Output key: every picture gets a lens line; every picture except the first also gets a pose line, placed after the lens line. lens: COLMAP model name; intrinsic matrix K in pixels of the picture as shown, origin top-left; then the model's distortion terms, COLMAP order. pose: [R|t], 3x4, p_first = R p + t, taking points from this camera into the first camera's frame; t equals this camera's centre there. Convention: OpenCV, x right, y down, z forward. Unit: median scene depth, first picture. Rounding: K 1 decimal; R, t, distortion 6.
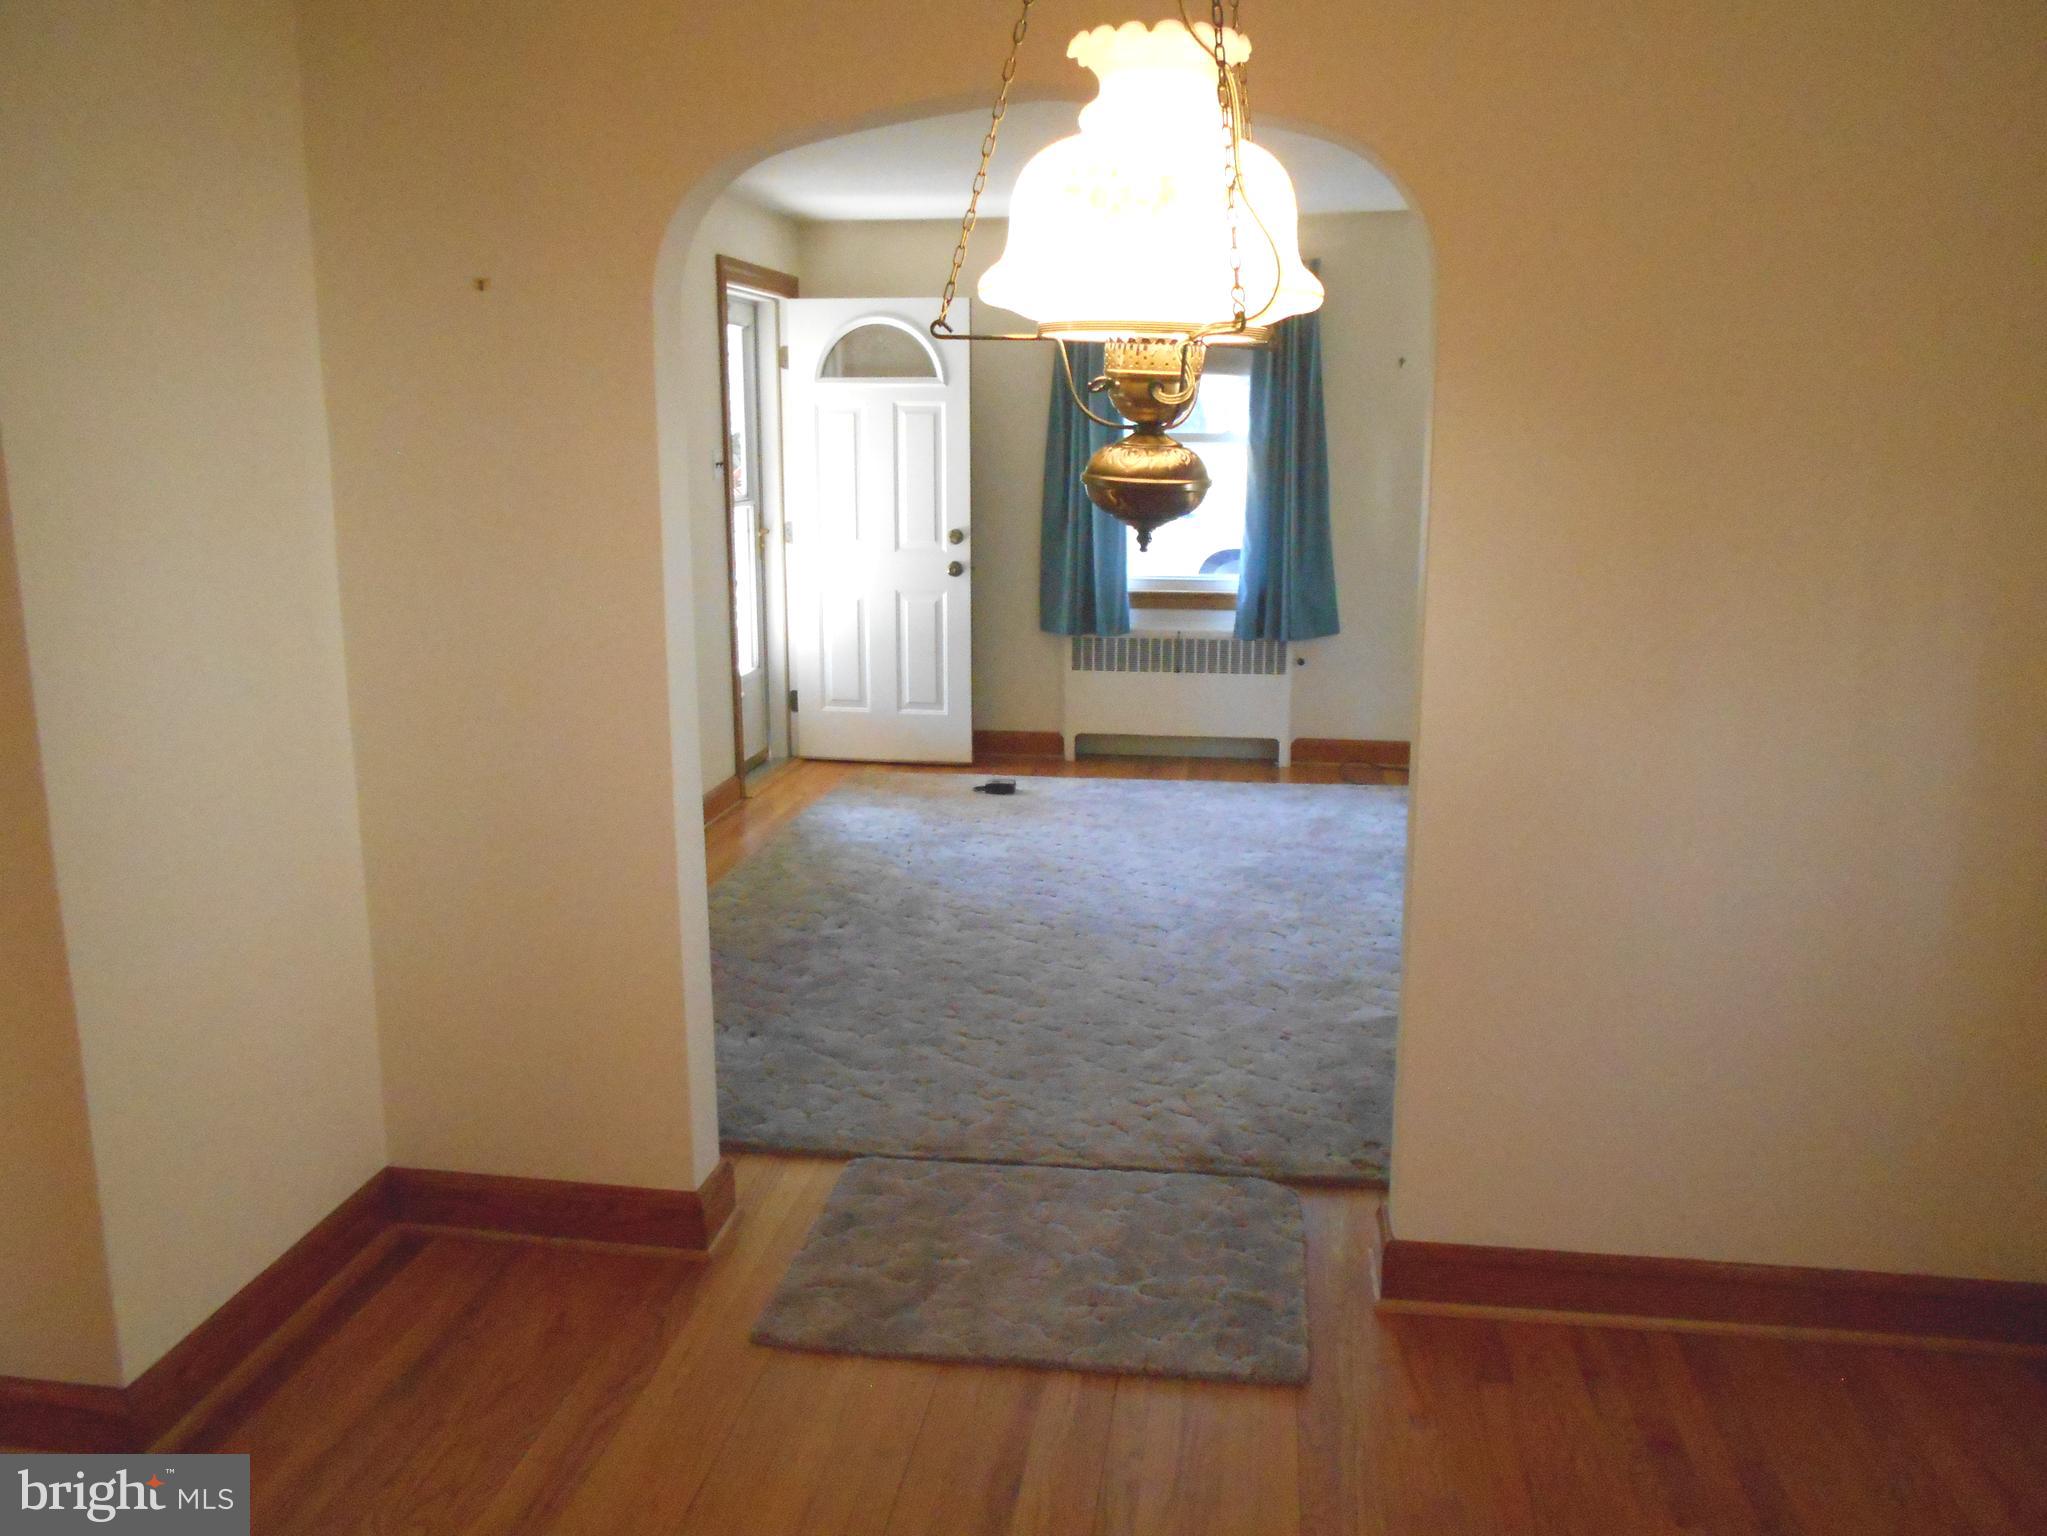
lens RADIAL K [[1593.8, 0, 1023.5], [0, 1593.8, 768.0], [0, 0, 1]] dist [-0.012371, 0.005743]
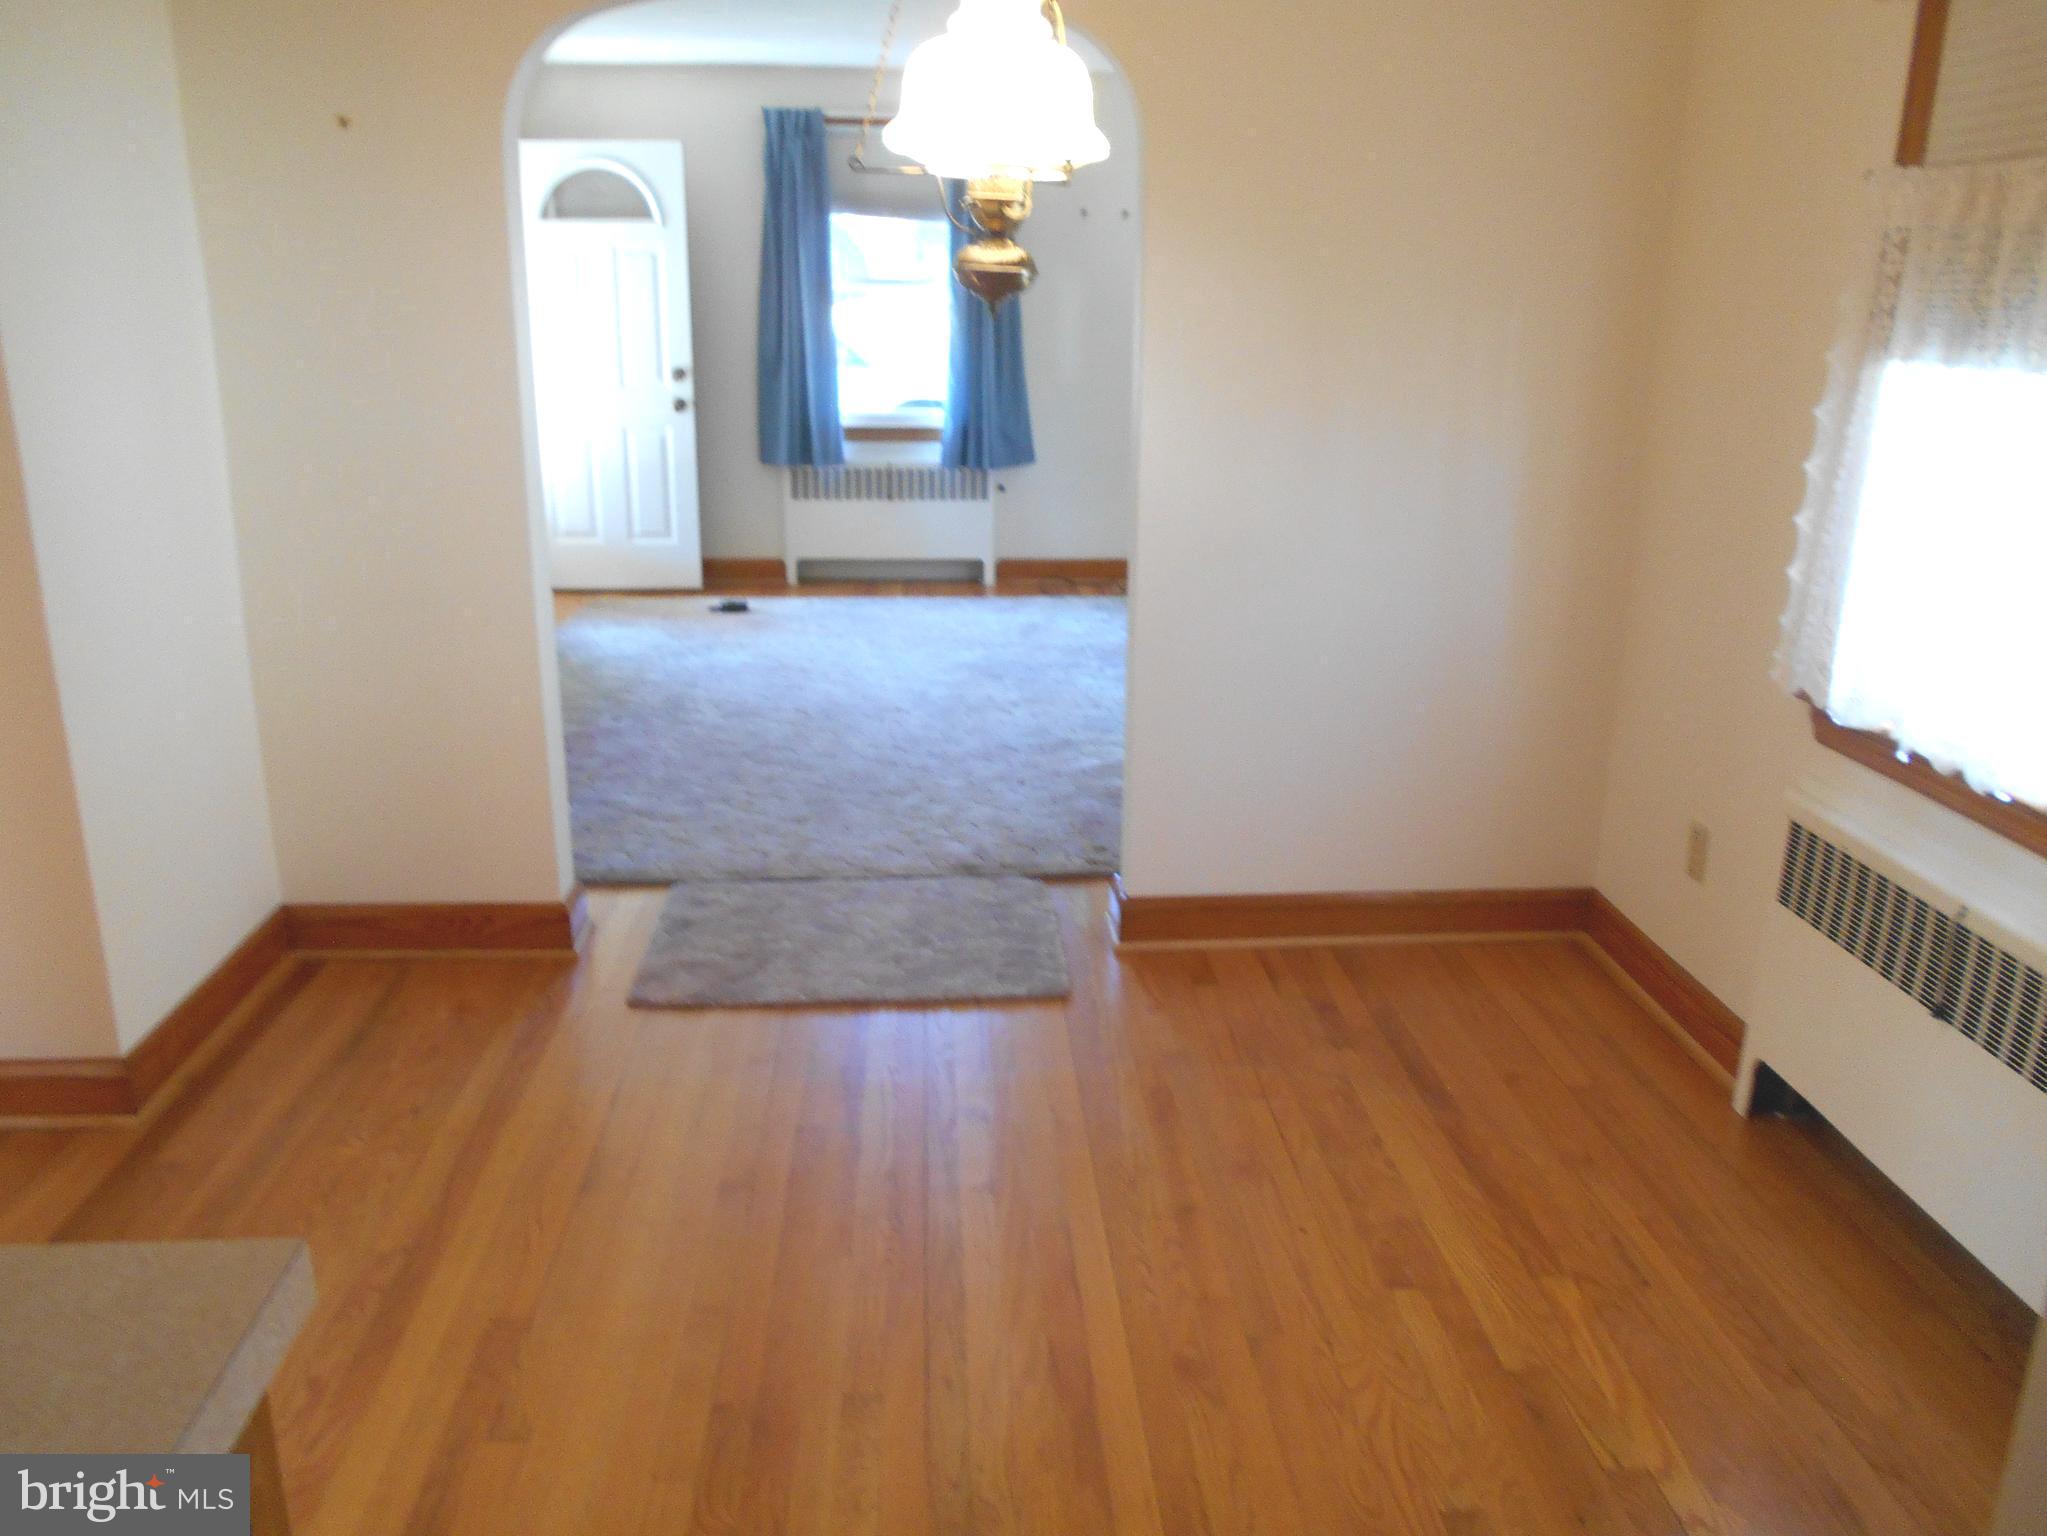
lens RADIAL K [[1553.2, 0, 1023.5], [0, 1553.2, 768.0], [0, 0, 1]] dist [-0.132952, 0.163022]
pose [[0.979877, -0.046222, 0.194178, -0.056834], [0.027151, 0.994642, 0.099748, 0.040297], [-0.197748, -0.092469, 0.975882, -0.128497]]
